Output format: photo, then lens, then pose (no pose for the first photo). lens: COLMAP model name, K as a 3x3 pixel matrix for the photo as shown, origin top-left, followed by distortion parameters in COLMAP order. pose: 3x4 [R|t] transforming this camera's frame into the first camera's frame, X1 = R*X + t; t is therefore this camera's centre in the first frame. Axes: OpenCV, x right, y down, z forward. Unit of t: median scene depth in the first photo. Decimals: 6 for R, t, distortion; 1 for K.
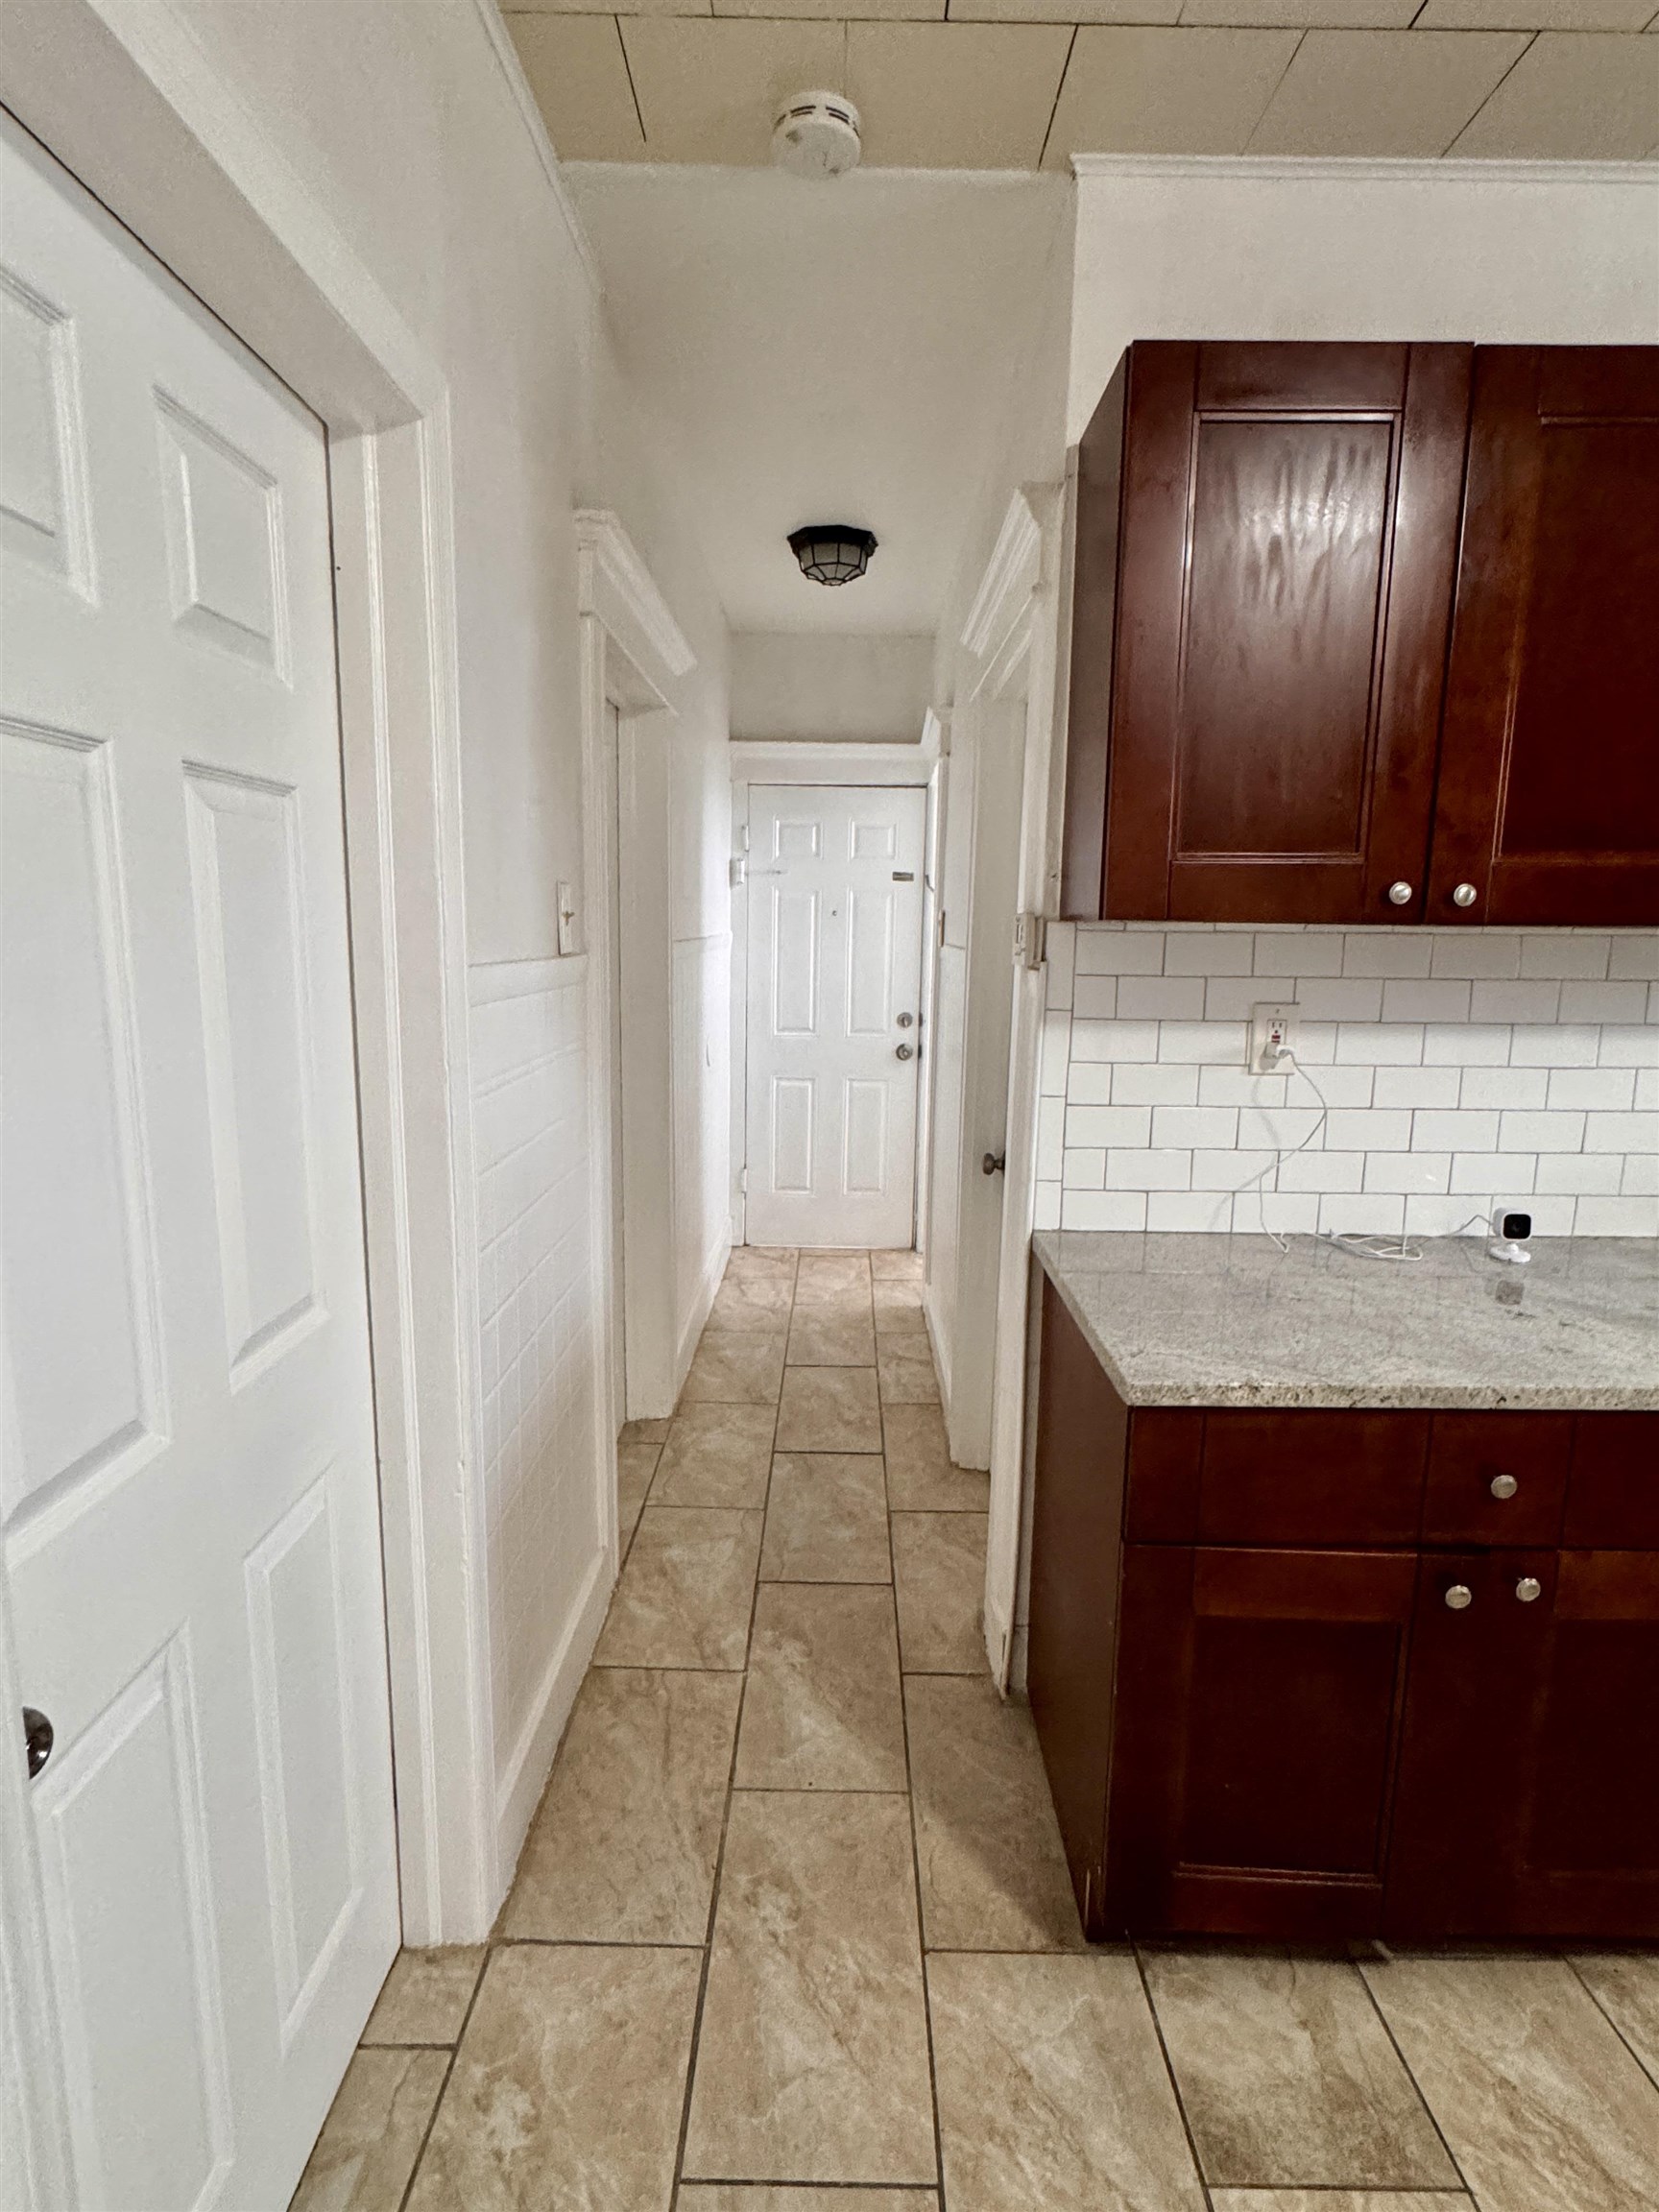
lens RADIAL K [[1098.2, 0, 829.5], [0, 1098.2, 1106.0], [0, 0, 1]] dist [0.002861, 0.000441]
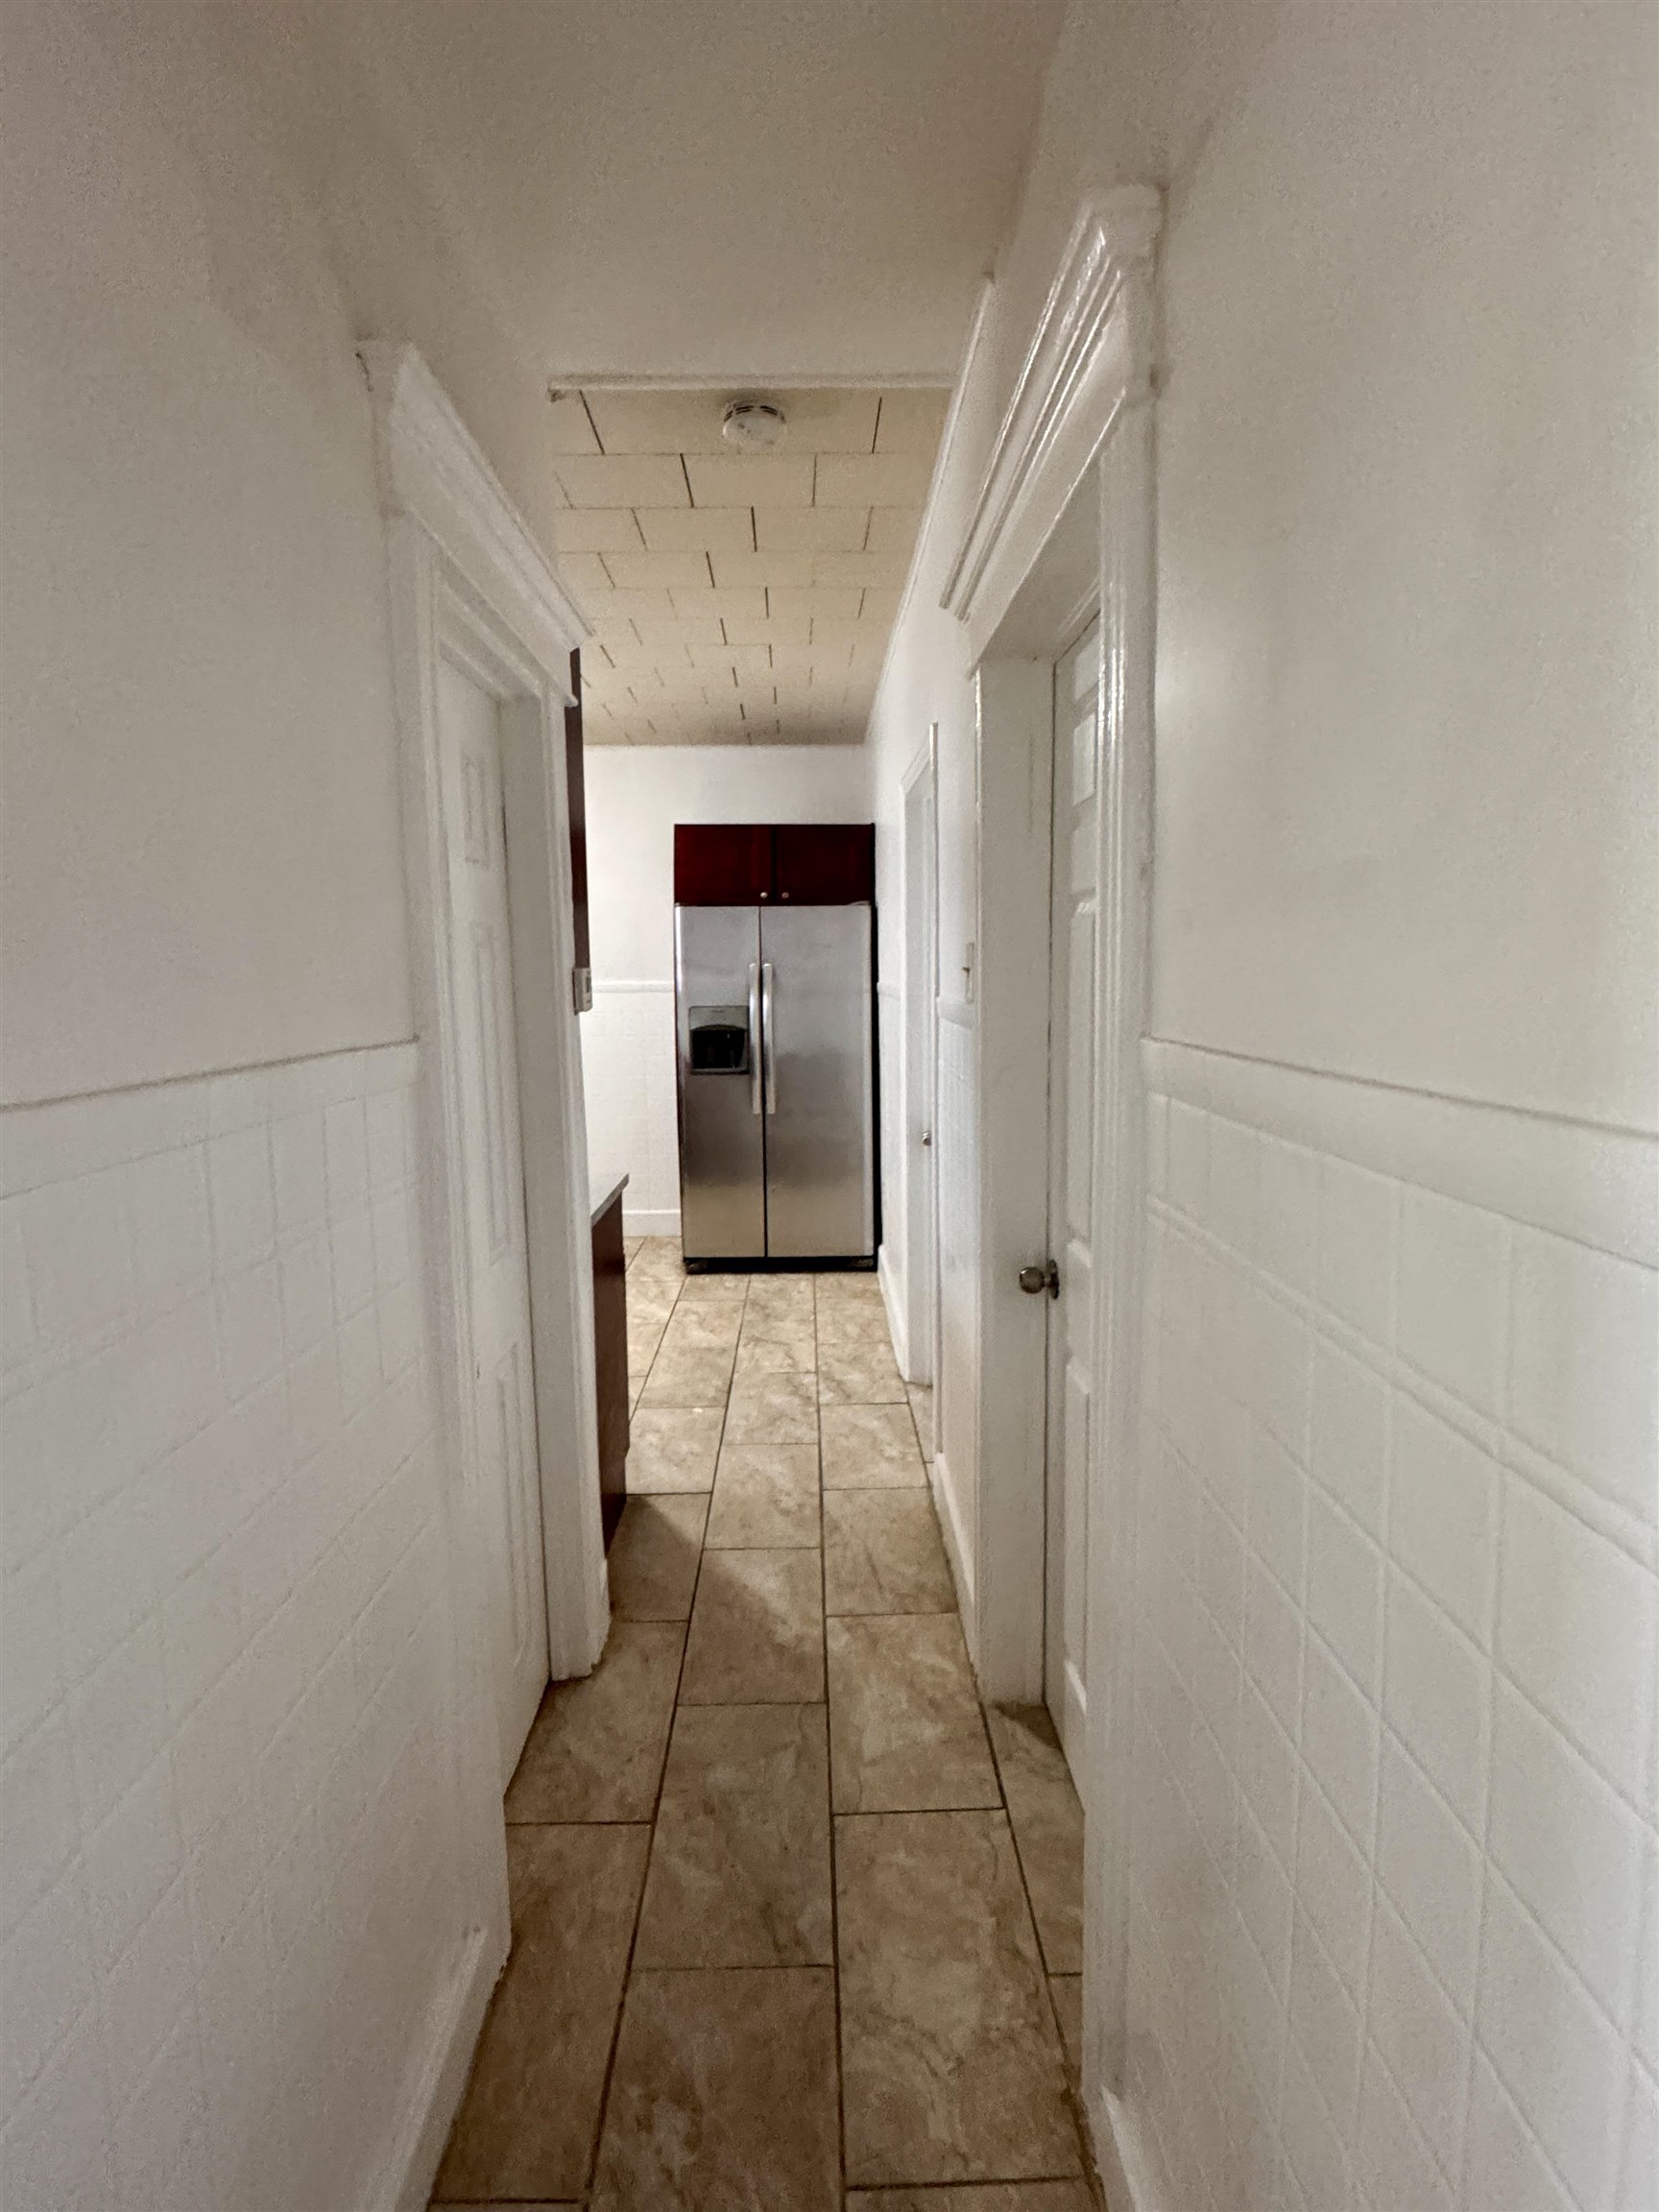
lens RADIAL K [[1098.2, 0, 829.5], [0, 1098.2, 1106.0], [0, 0, 1]] dist [0.002861, 0.000441]
pose [[-0.999427, 0.001645, -0.033793, -0.049340], [-0.008111, 0.958043, 0.286510, -0.379780], [0.032846, 0.286621, -0.957481, 2.218123]]
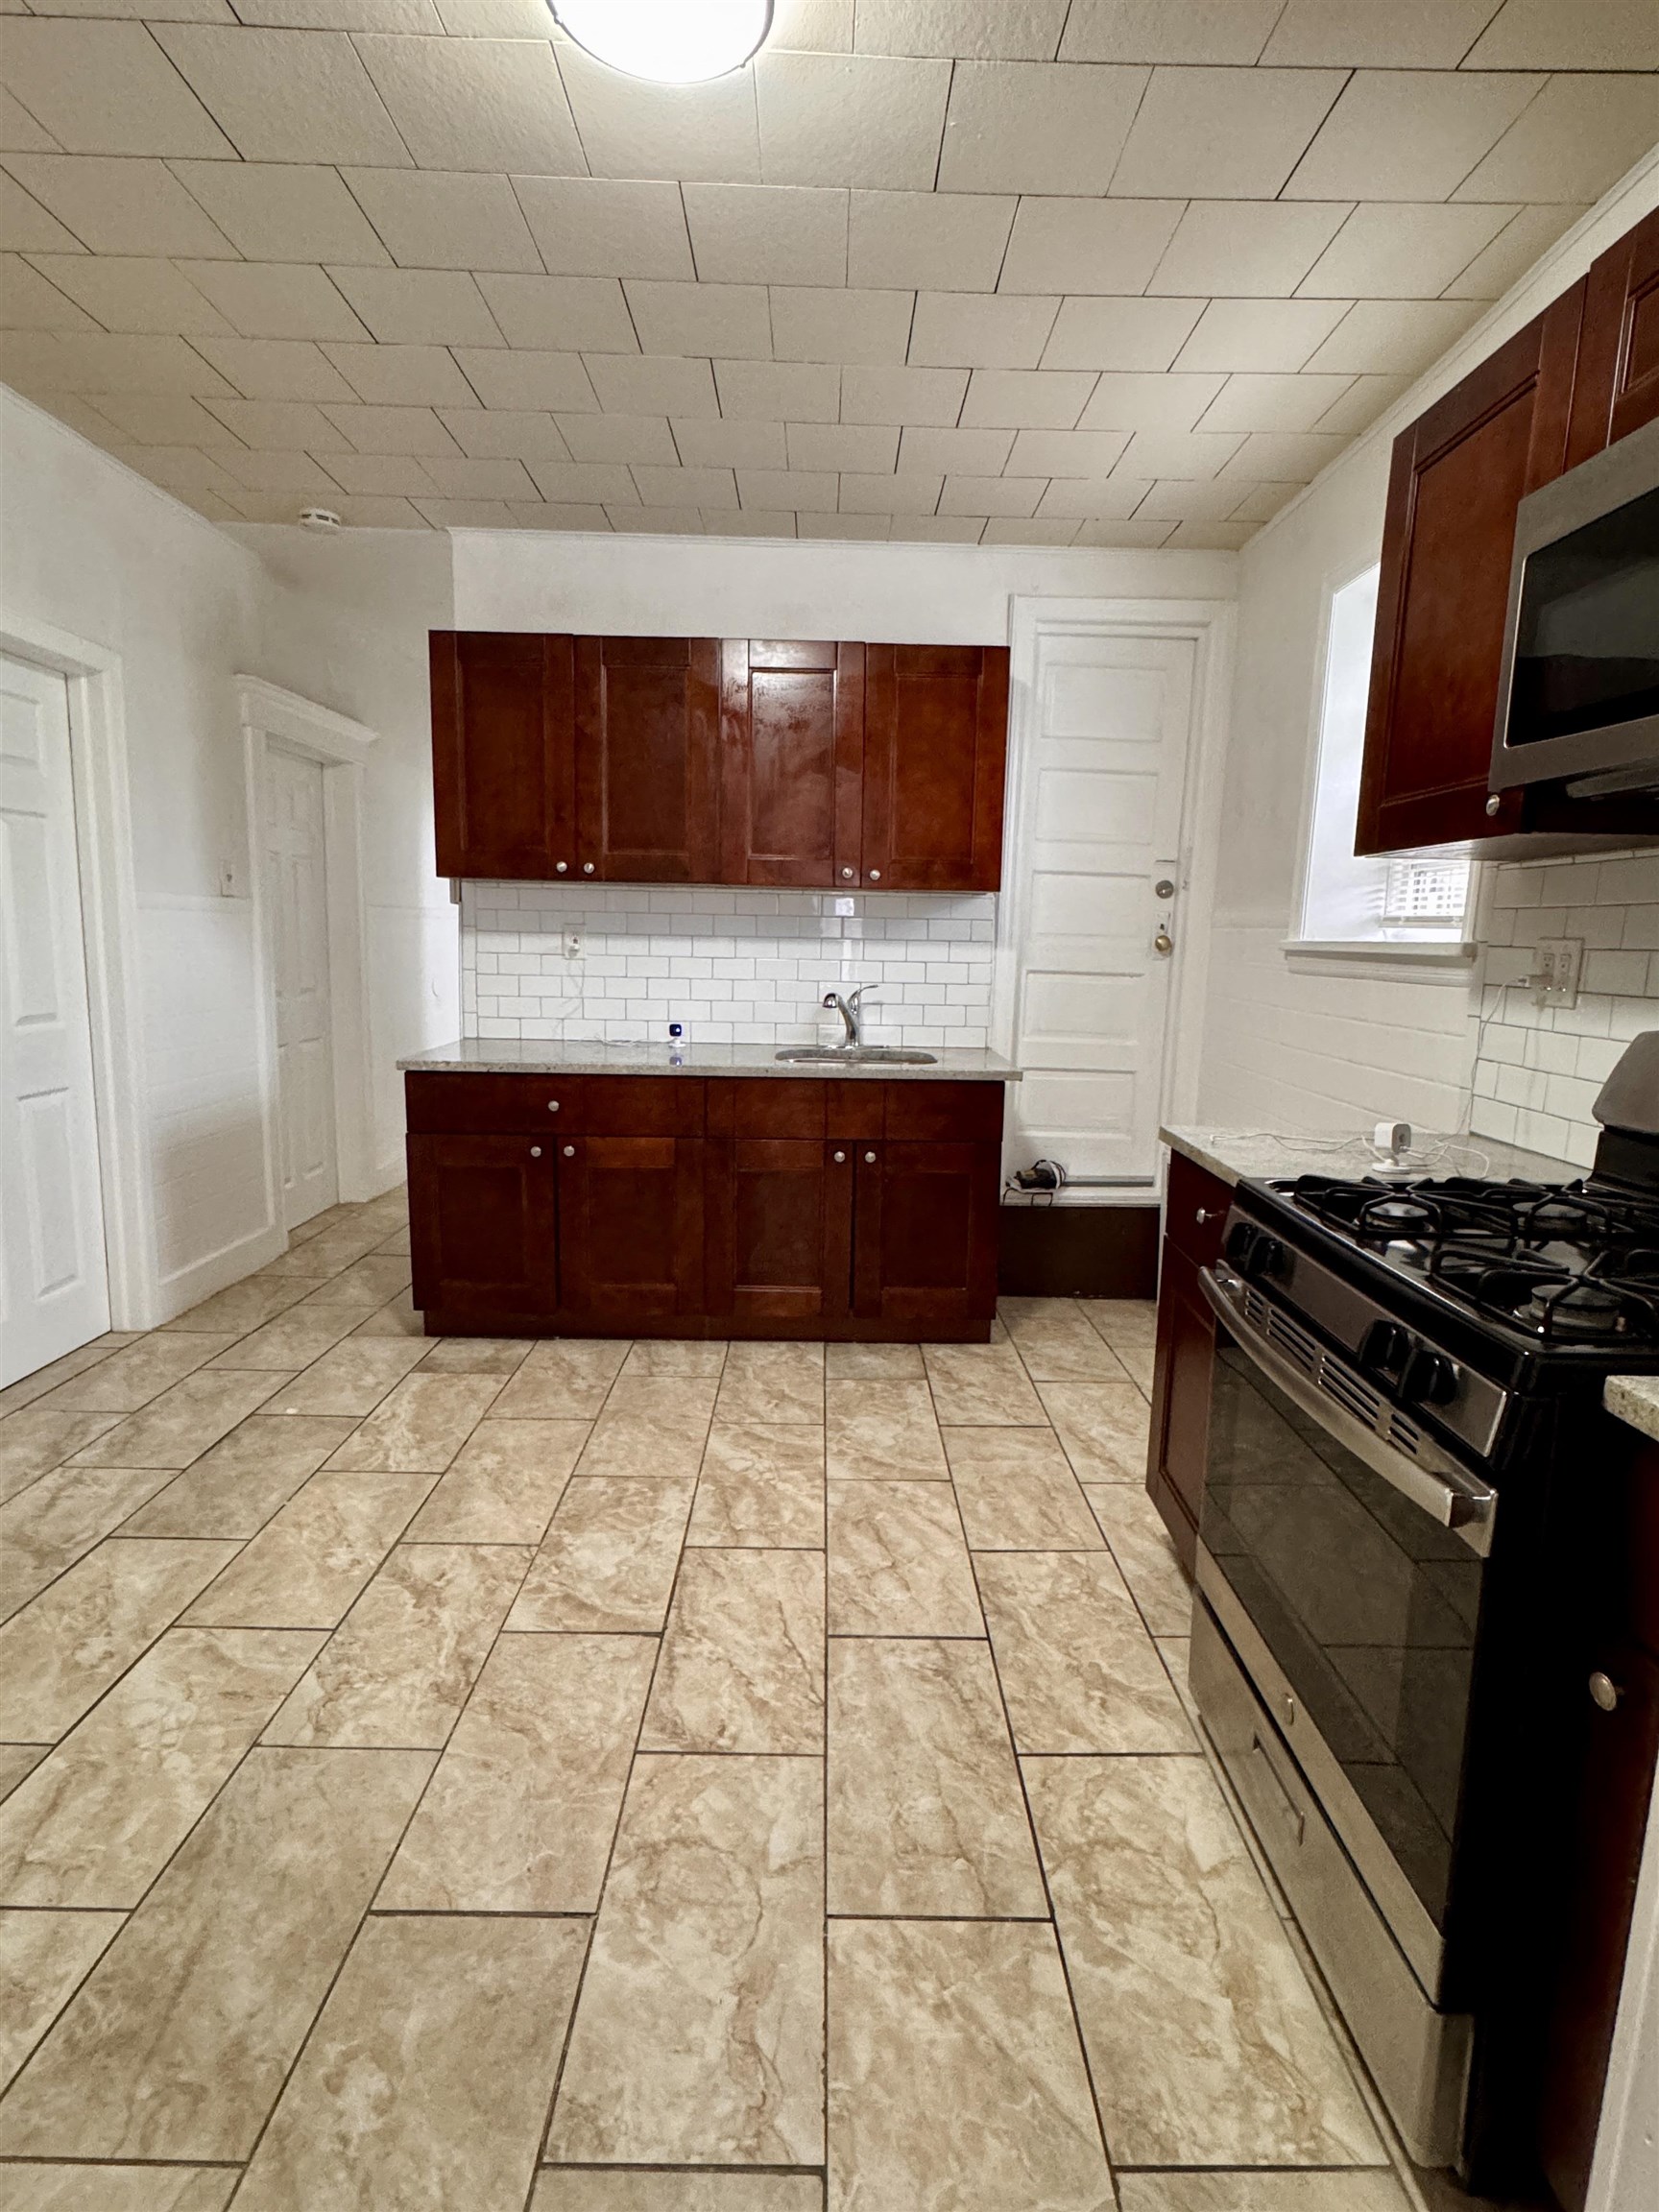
lens RADIAL K [[1098.2, 0, 829.5], [0, 1098.2, 1106.0], [0, 0, 1]] dist [0.002861, 0.000441]
pose [[0.999780, 0.009441, 0.018730, 0.840032], [-0.009250, 0.999905, -0.010246, 0.259575], [-0.018825, 0.010071, 0.999772, -1.038112]]
